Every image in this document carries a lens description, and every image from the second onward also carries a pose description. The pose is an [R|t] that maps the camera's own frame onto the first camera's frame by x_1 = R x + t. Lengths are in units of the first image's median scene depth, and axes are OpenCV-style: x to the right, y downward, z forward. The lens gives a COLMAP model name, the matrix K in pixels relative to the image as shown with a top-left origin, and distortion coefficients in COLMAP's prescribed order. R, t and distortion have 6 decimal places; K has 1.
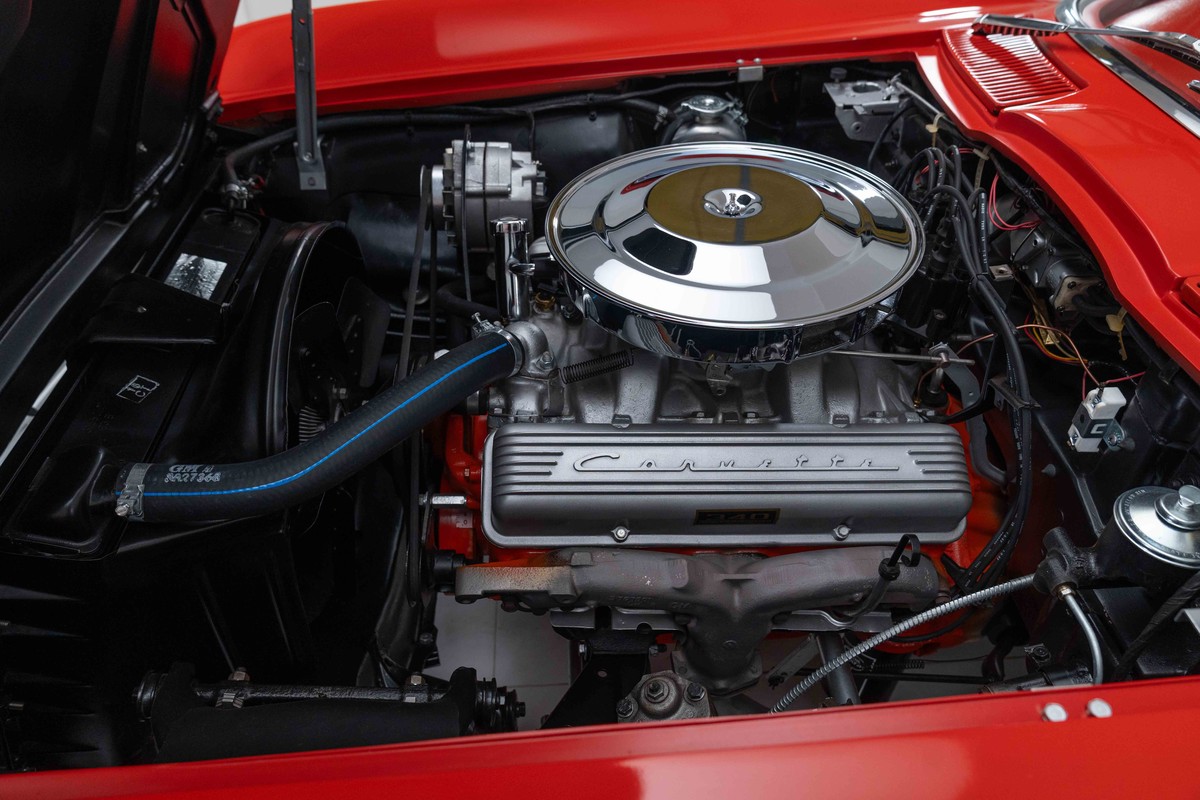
lens RADIAL K [[859.3, 0, 593.7], [0, 859.3, 406.0], [0, 0, 1]] dist [-0.020930, 0.006021]
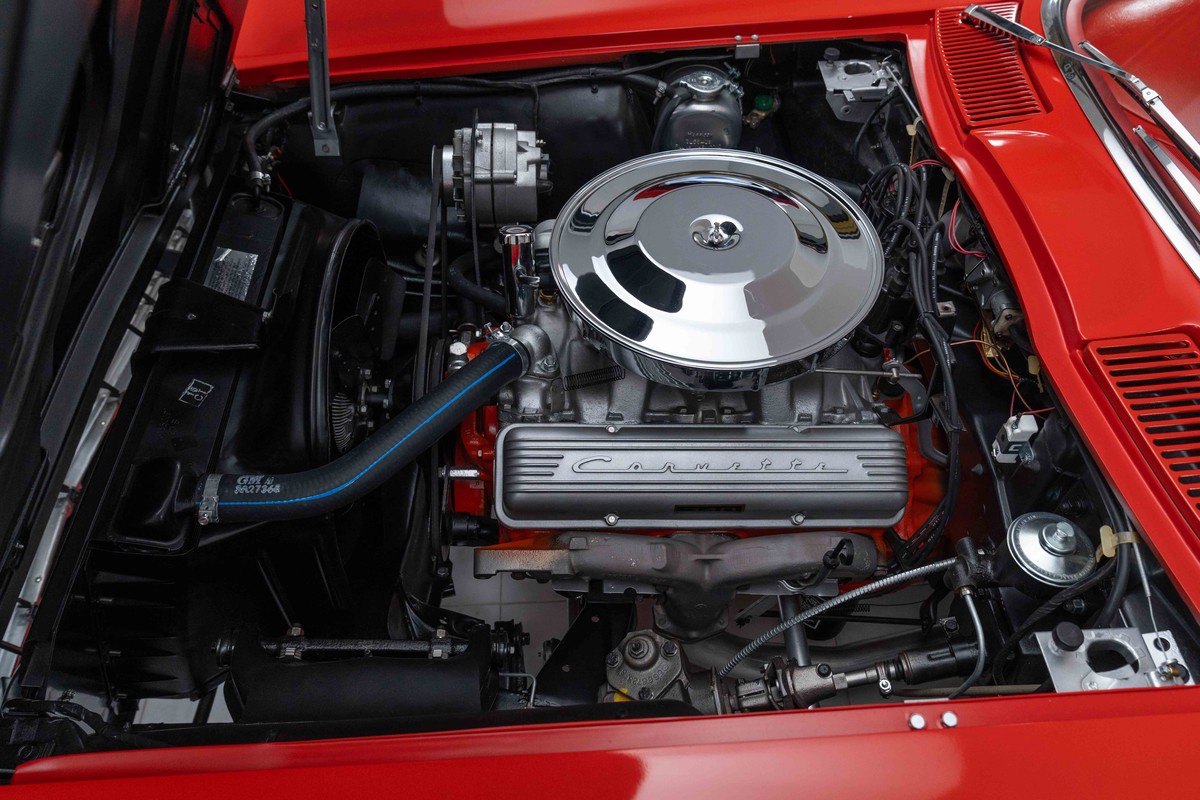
lens RADIAL K [[889.0, 0, 600.0], [0, 889.0, 400.0], [0, 0, 1]] dist [-0.020312, -0.000541]
pose [[0.999895, 0.013167, 0.005999, 0.005440], [-0.013979, 0.986067, 0.165762, -0.203271], [-0.003732, -0.165828, 0.986148, -0.173282]]
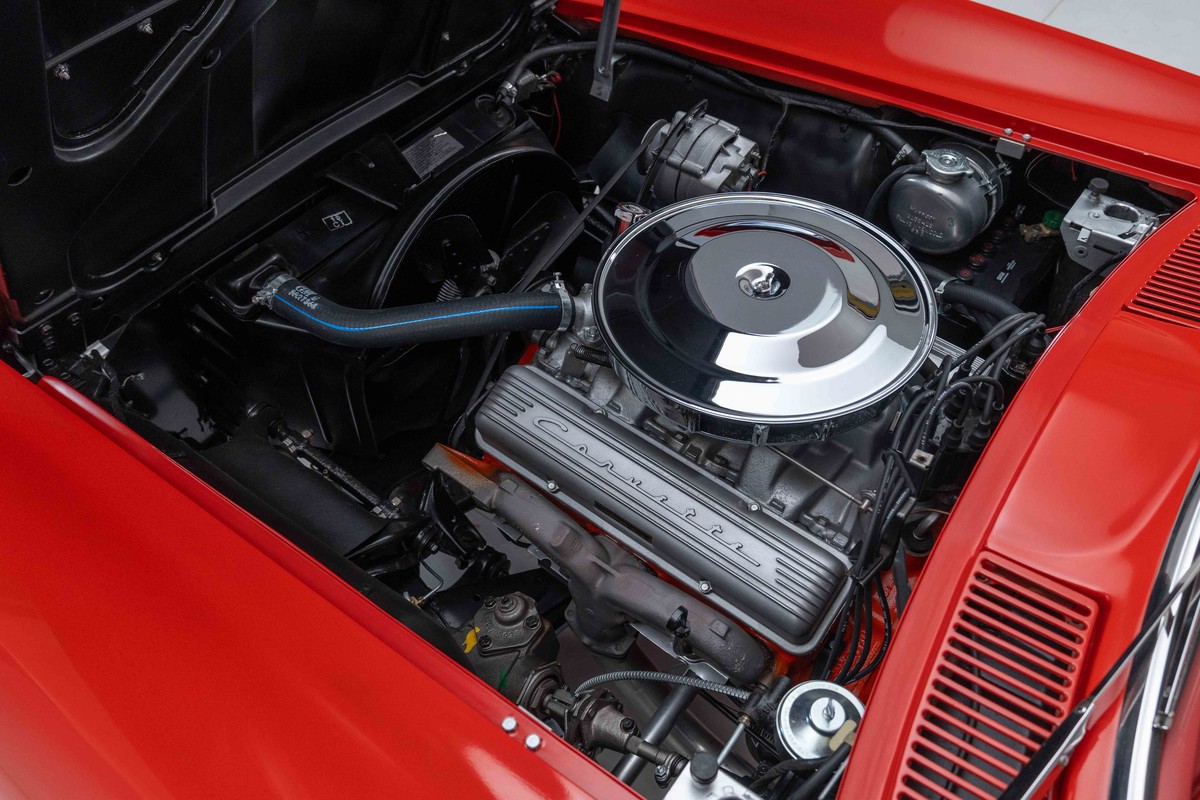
lens RADIAL K [[986.4, 0, 577.9], [0, 986.4, 406.9], [0, 0, 1]] dist [-0.015302, -0.008405]
pose [[0.764097, 0.482961, -0.427673, 0.569870], [-0.413189, 0.875519, 0.250482, -0.300662], [0.495409, -0.014682, 0.868536, -0.198940]]
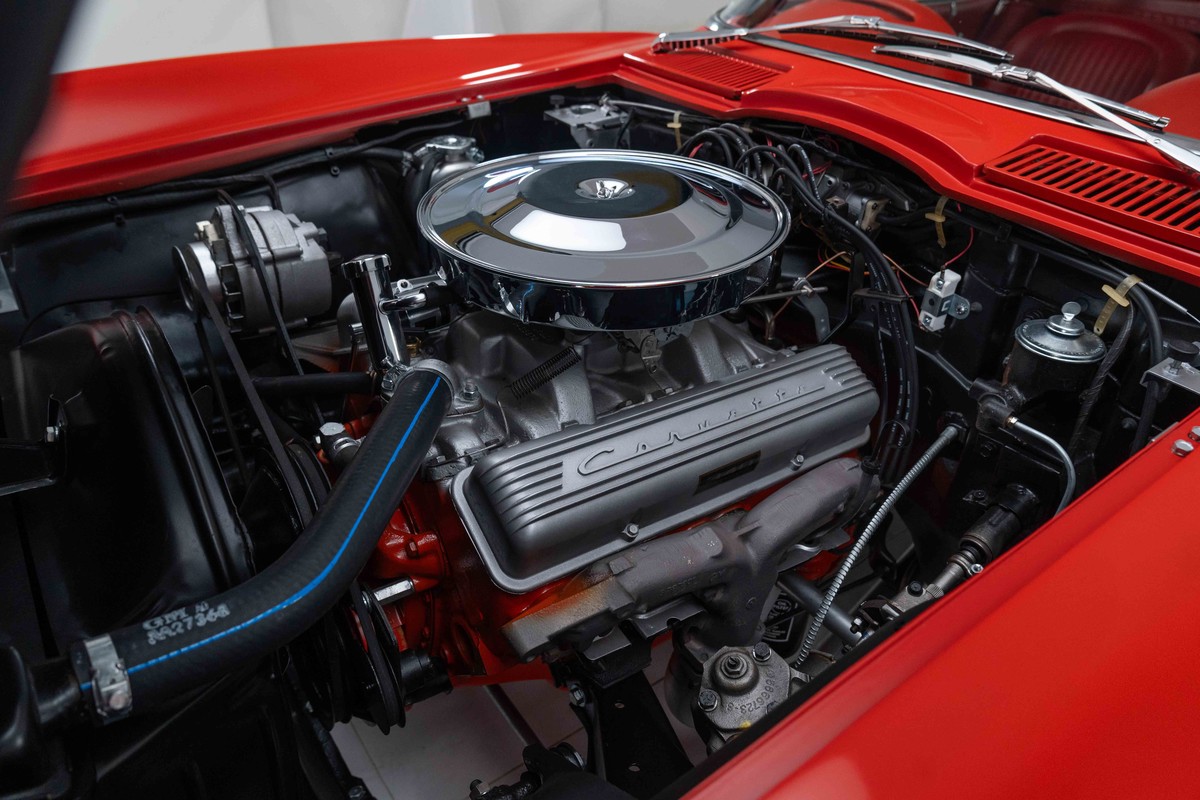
lens RADIAL K [[852.2, 0, 614.4], [0, 852.2, 402.3], [0, 0, 1]] dist [-0.023340, 0.001028]
pose [[0.829531, -0.267267, 0.490353, -0.374868], [0.326517, 0.944443, -0.037600, 0.041603], [-0.453061, 0.191299, 0.870712, 0.160205]]
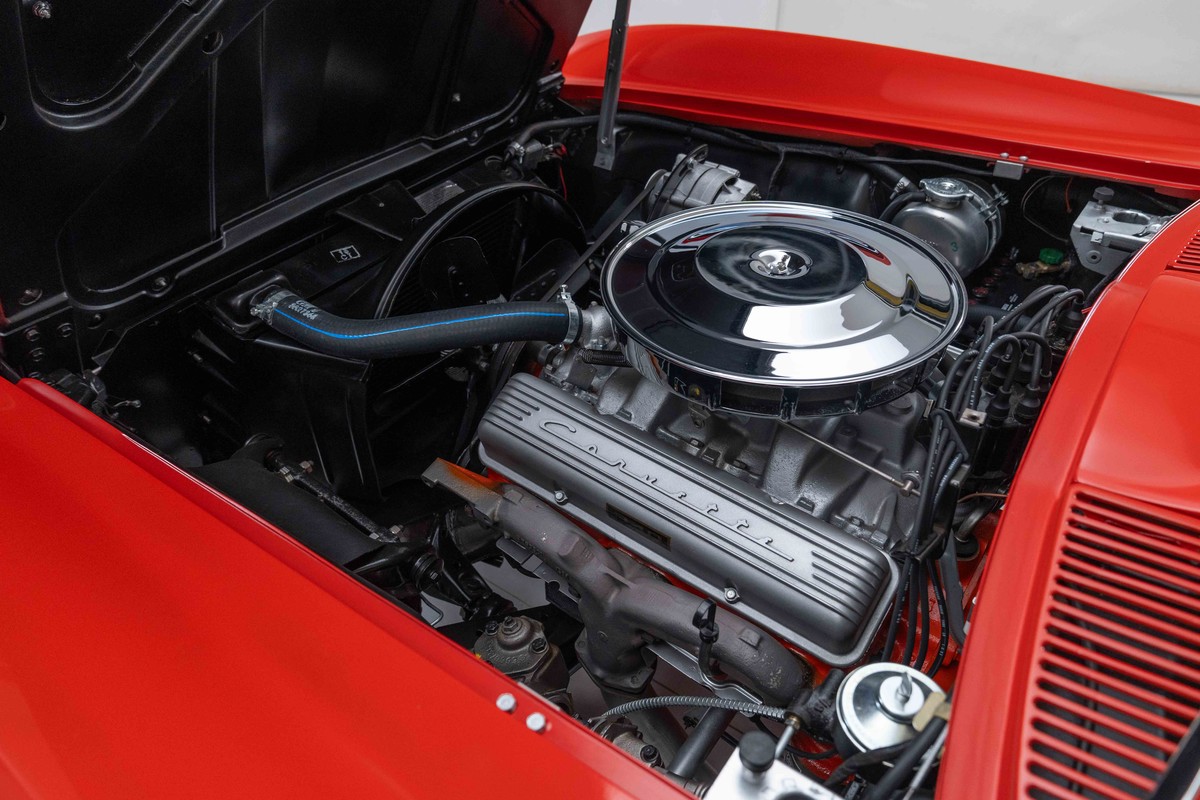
lens RADIAL K [[863.2, 0, 582.8], [0, 863.2, 402.6], [0, 0, 1]] dist [-0.023139, 0.002368]
pose [[0.768581, 0.390174, -0.506999, 0.550782], [-0.401920, 0.911058, 0.091841, -0.079033], [0.497739, 0.133186, 0.857040, 0.007852]]
